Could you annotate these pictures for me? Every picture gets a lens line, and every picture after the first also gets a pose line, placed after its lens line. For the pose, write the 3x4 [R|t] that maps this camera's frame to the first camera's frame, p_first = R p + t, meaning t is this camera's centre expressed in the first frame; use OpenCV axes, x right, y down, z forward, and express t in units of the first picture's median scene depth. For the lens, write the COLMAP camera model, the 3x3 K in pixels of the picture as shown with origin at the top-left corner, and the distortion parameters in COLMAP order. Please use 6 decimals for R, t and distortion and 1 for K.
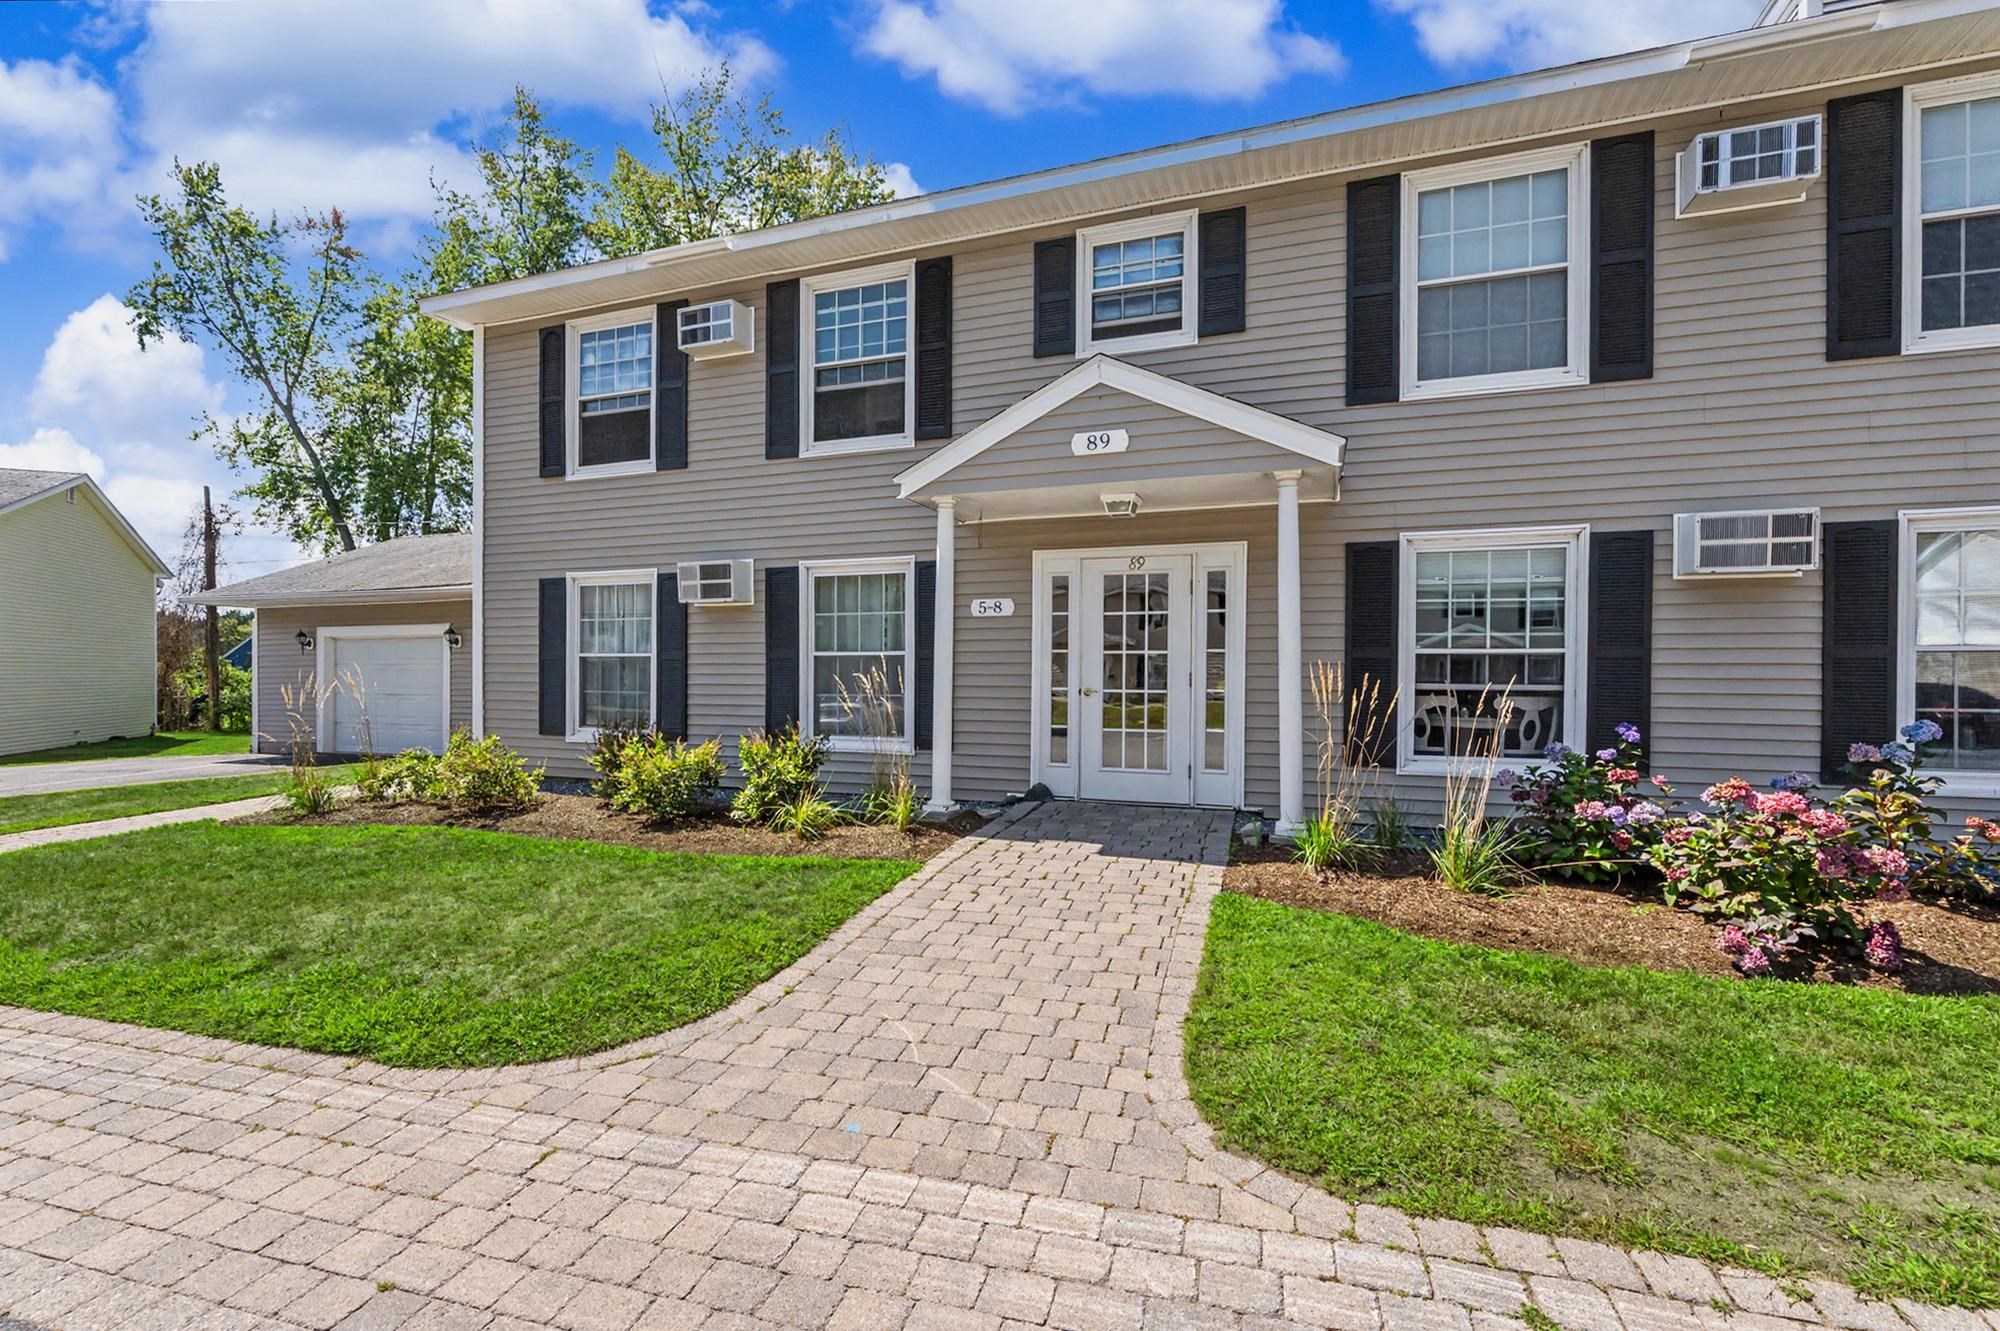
lens RADIAL K [[951.2, 0, 976.1], [0, 951.2, 674.7], [0, 0, 1]] dist [-0.004630, 0.000119]
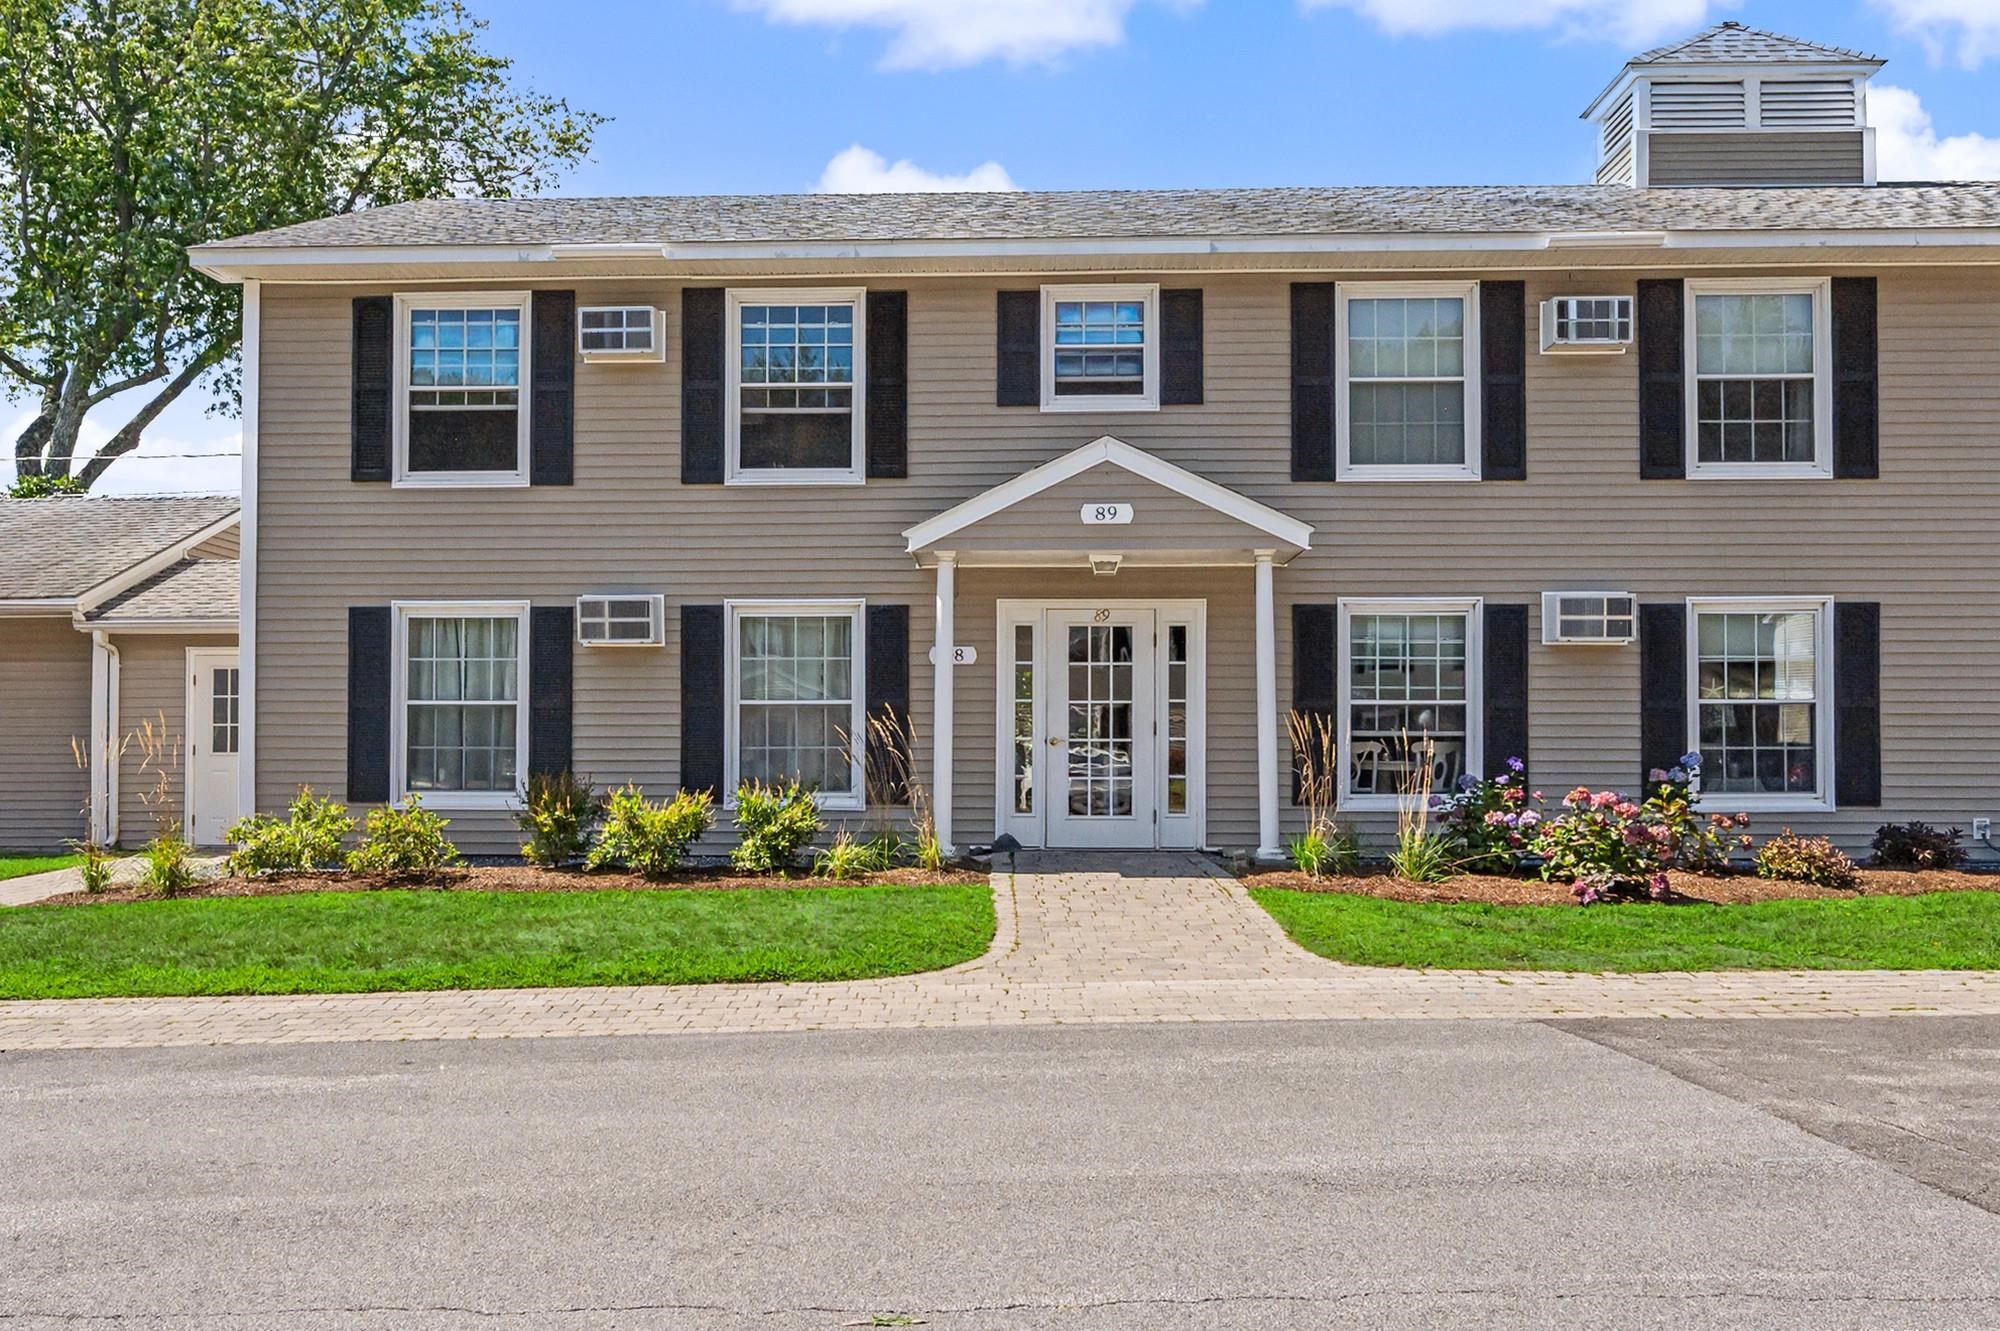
lens RADIAL K [[1809.8, 0, 992.6], [0, 1809.8, 678.1], [0, 0, 1]] dist [-0.008160, 0.002800]
pose [[0.942259, 0.008735, 0.334771, -0.660485], [0.003734, 0.999324, -0.036586, 0.023845], [-0.334864, 0.035724, 0.941589, -0.885671]]
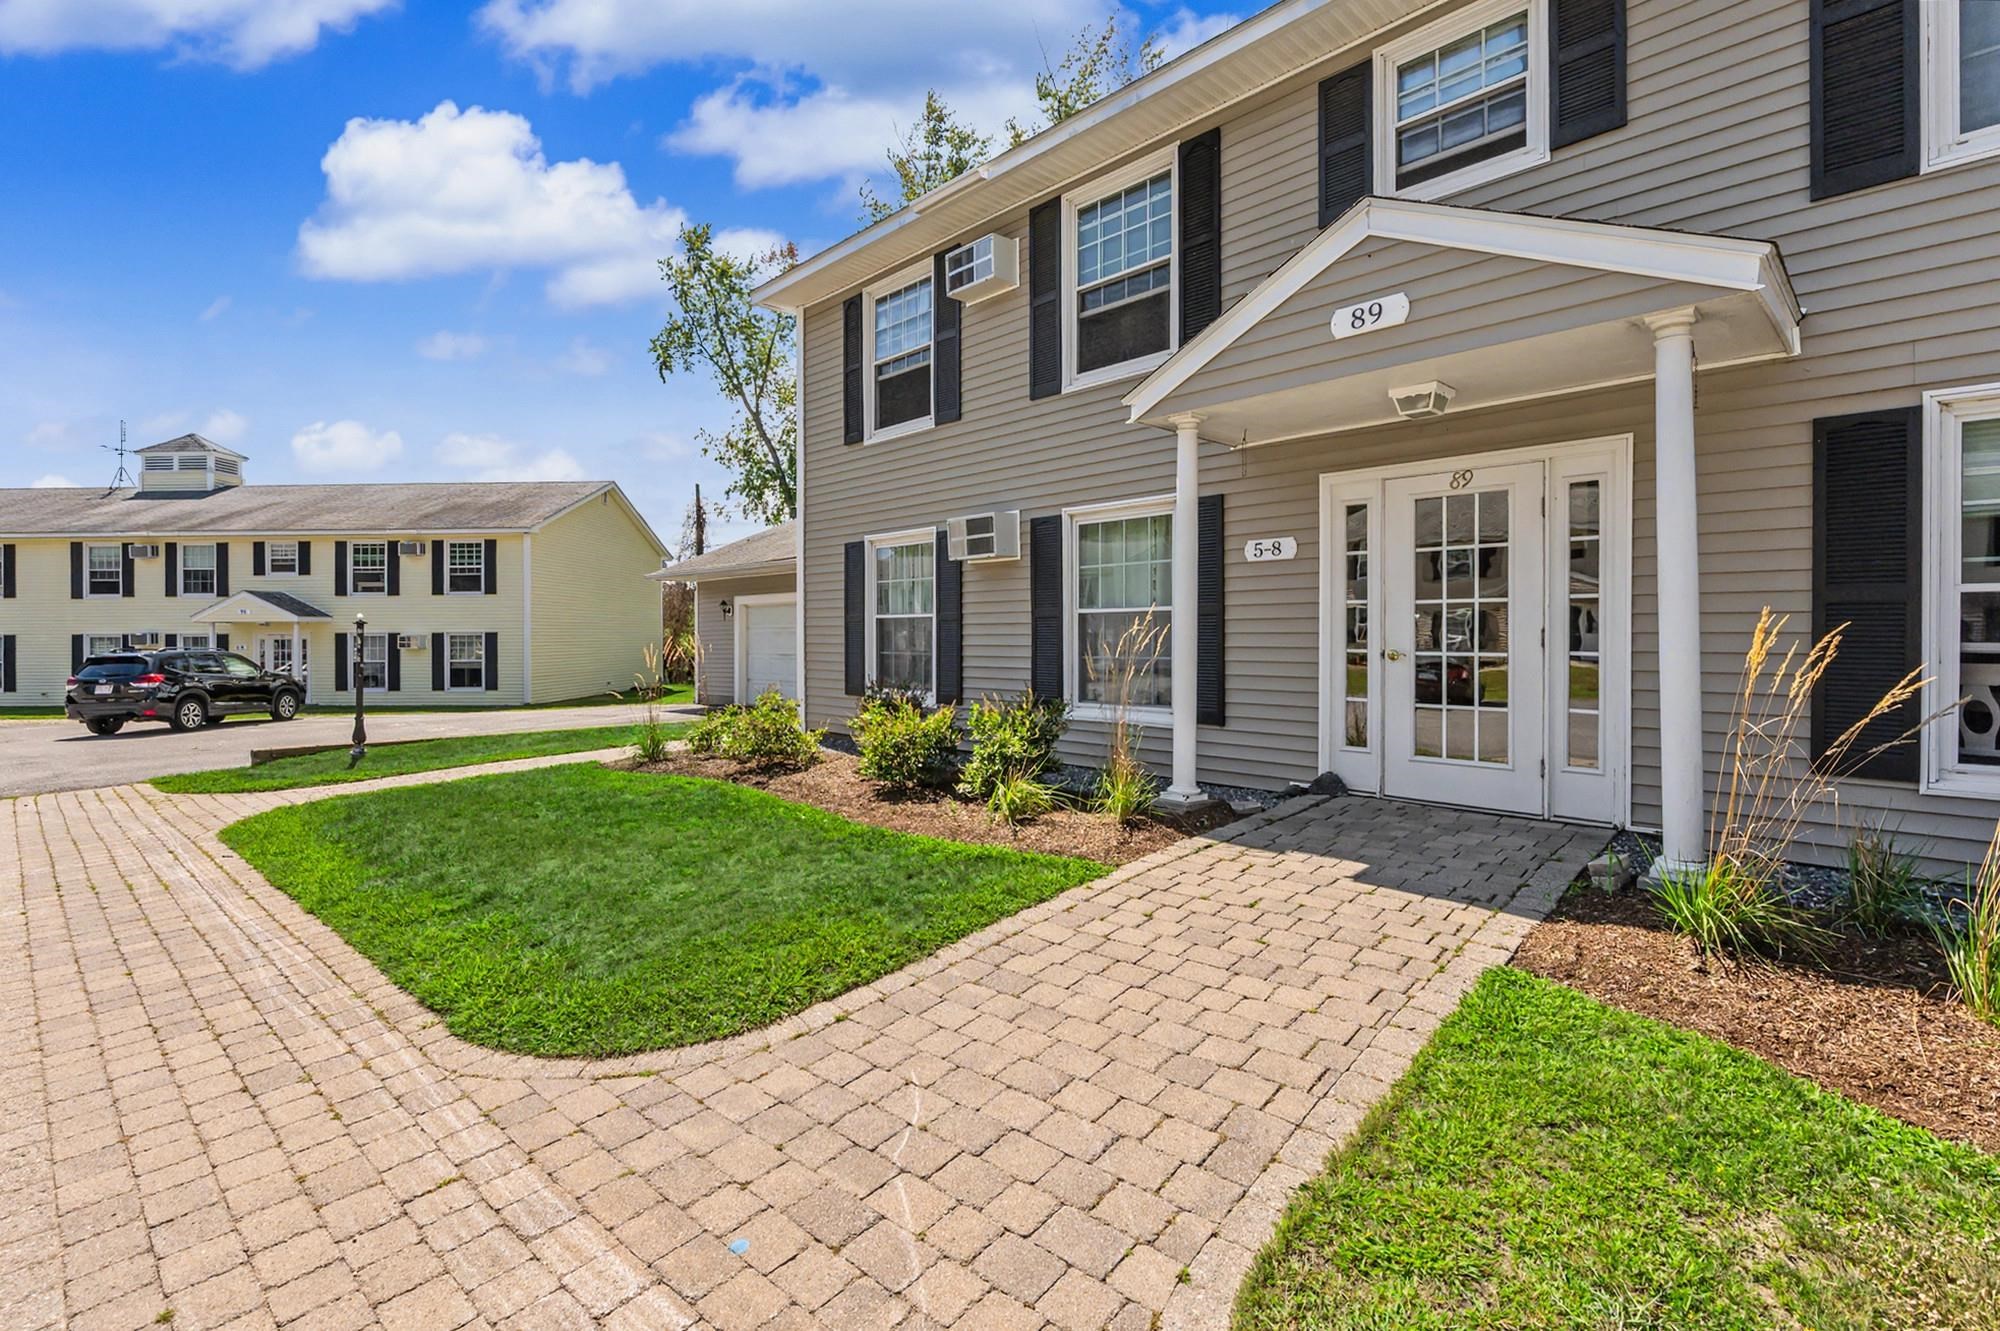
lens RADIAL K [[951.2, 0, 968.0], [0, 951.2, 633.5], [0, 0, 1]] dist [-0.004630, 0.000119]
pose [[0.896202, -0.007084, -0.443590, 0.168358], [0.005926, 0.999974, -0.003995, 0.002331], [0.443607, 0.000952, 0.896221, 0.194636]]
